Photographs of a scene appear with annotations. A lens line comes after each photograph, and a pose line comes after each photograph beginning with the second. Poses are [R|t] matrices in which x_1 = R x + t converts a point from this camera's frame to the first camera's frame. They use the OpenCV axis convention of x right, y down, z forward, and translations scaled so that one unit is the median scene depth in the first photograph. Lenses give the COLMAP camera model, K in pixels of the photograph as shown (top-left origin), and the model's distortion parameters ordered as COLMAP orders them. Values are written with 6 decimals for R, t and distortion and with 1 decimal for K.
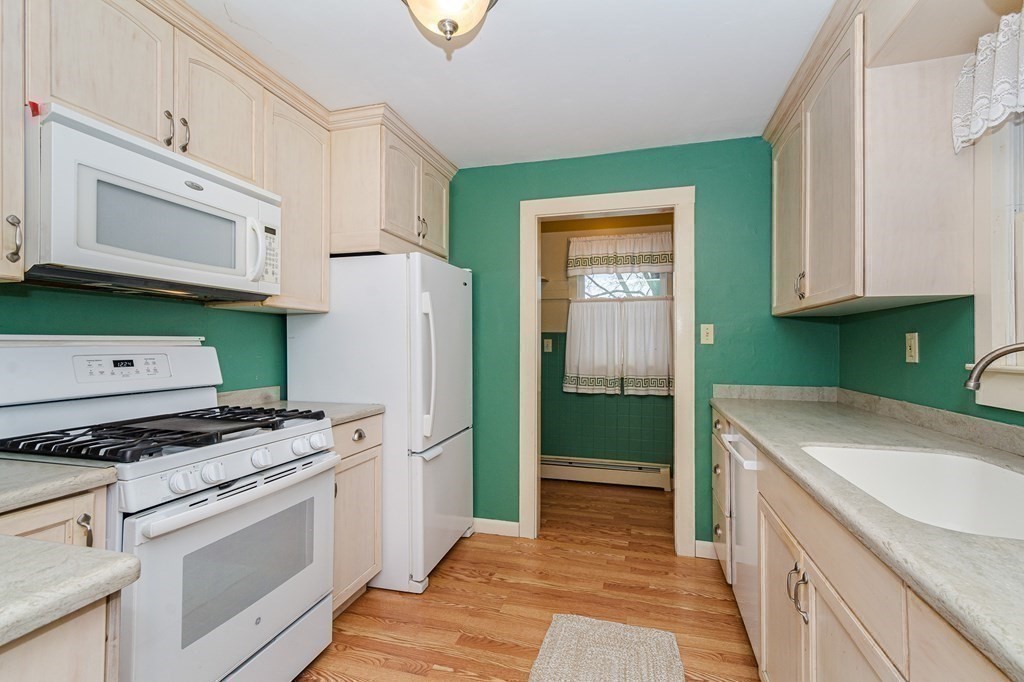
lens RADIAL K [[468.0, 0, 512.7], [0, 468.0, 340.2], [0, 0, 1]] dist [0.007293, 0.002232]
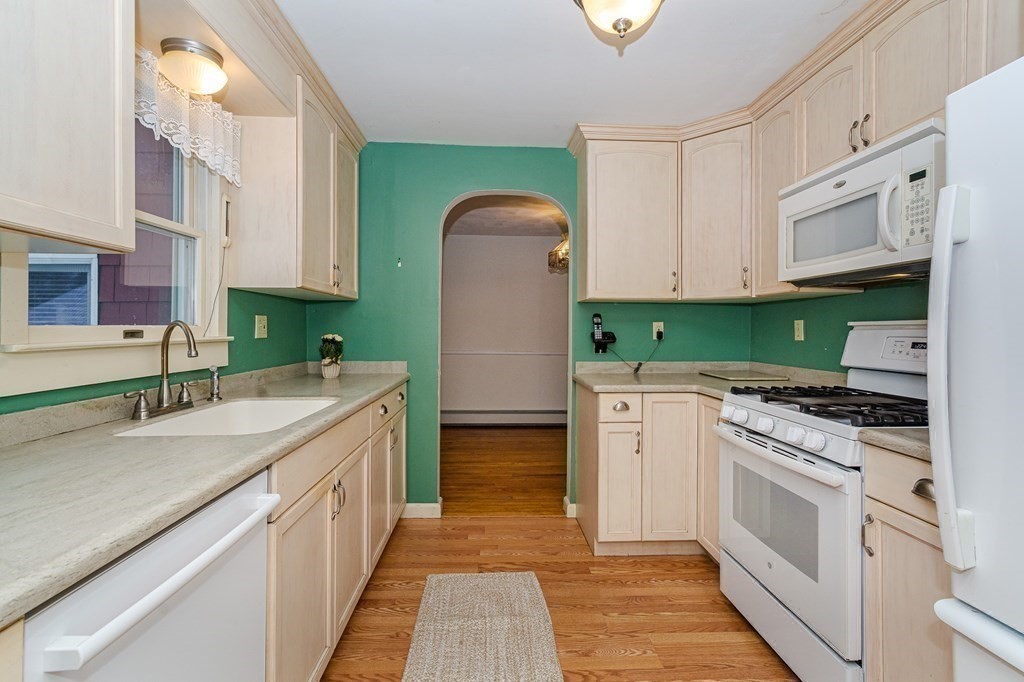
lens RADIAL K [[468.0, 0, 509.6], [0, 468.0, 333.6], [0, 0, 1]] dist [0.007293, 0.002232]
pose [[-0.945394, -0.001427, -0.325927, 0.397638], [0.000648, 0.999980, -0.006257, 0.028344], [0.325930, -0.006126, -0.945374, 1.695424]]
